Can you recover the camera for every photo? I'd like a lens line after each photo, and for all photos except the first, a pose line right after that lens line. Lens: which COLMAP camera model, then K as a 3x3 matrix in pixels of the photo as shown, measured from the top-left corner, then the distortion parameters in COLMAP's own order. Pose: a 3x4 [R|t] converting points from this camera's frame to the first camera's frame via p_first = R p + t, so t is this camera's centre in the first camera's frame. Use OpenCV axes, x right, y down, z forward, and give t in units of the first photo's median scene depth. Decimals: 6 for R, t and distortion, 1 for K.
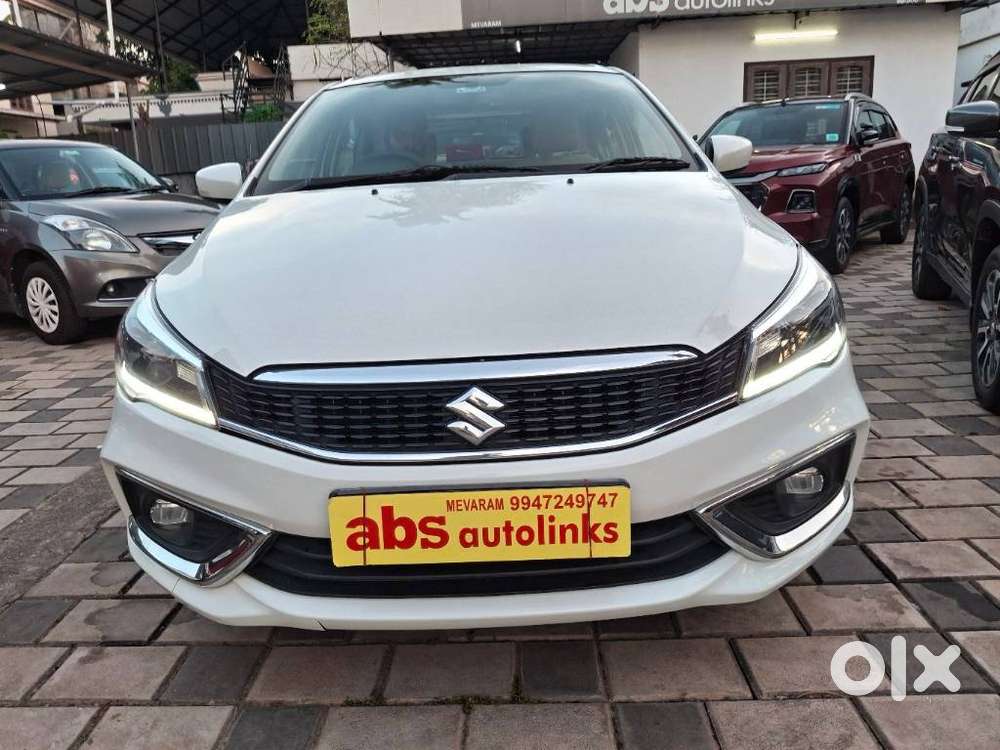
lens RADIAL K [[718.0, 0, 488.1], [0, 718.0, 374.5], [0, 0, 1]] dist [0.053841, -0.105180]
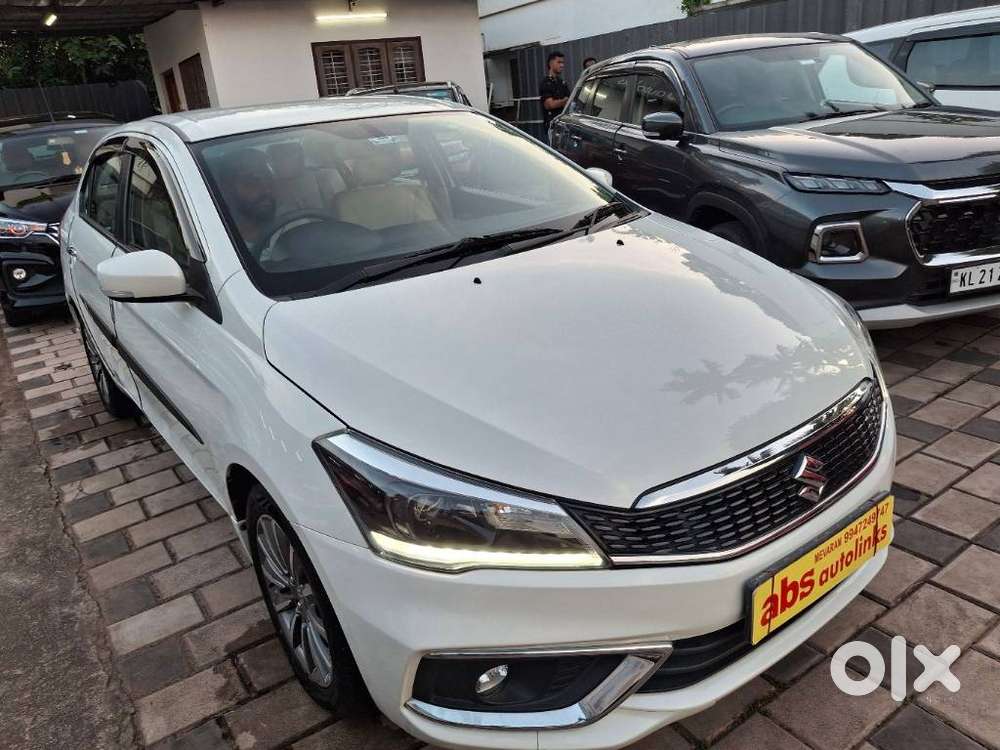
lens RADIAL K [[703.7, 0, 500.0], [0, 703.7, 375.0], [0, 0, 1]] dist [0.074920, -0.142945]
pose [[0.820965, -0.227355, 0.523761, -0.655294], [0.204743, 0.973522, 0.101664, -0.216704], [-0.533007, 0.023774, 0.845777, 0.171315]]
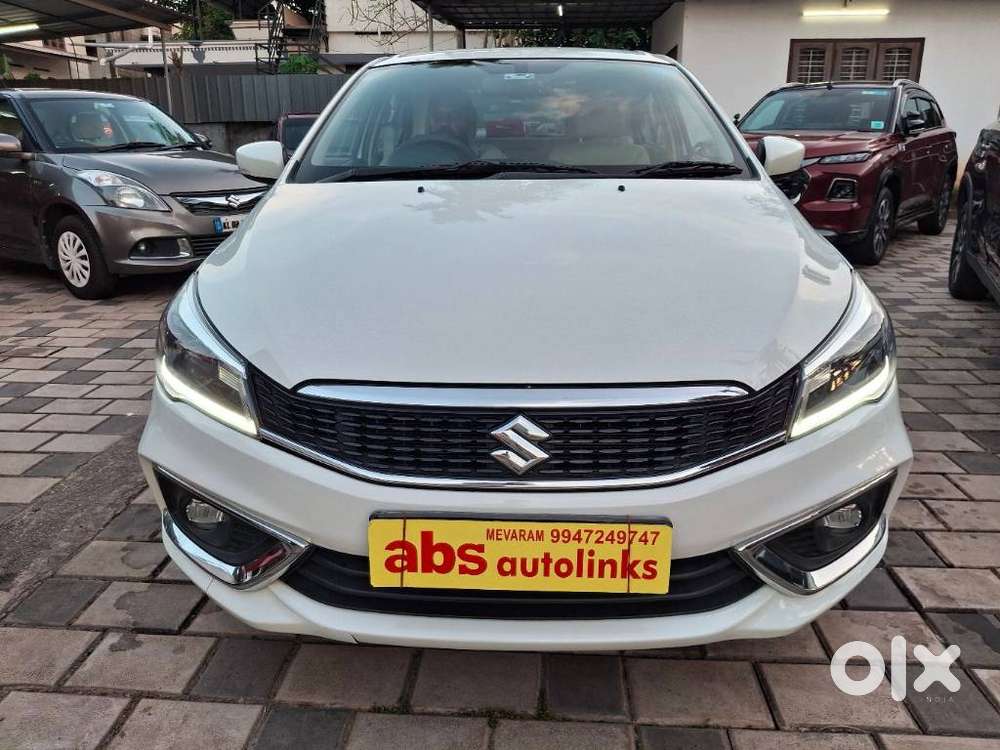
lens RADIAL K [[719.7, 0, 500.0], [0, 719.7, 375.0], [0, 0, 1]] dist [0.029215, -0.070741]
pose [[0.998490, 0.053784, -0.011216, -0.025078], [-0.053174, 0.997382, 0.049009, -0.054819], [0.013823, -0.048339, 0.998735, 0.010723]]
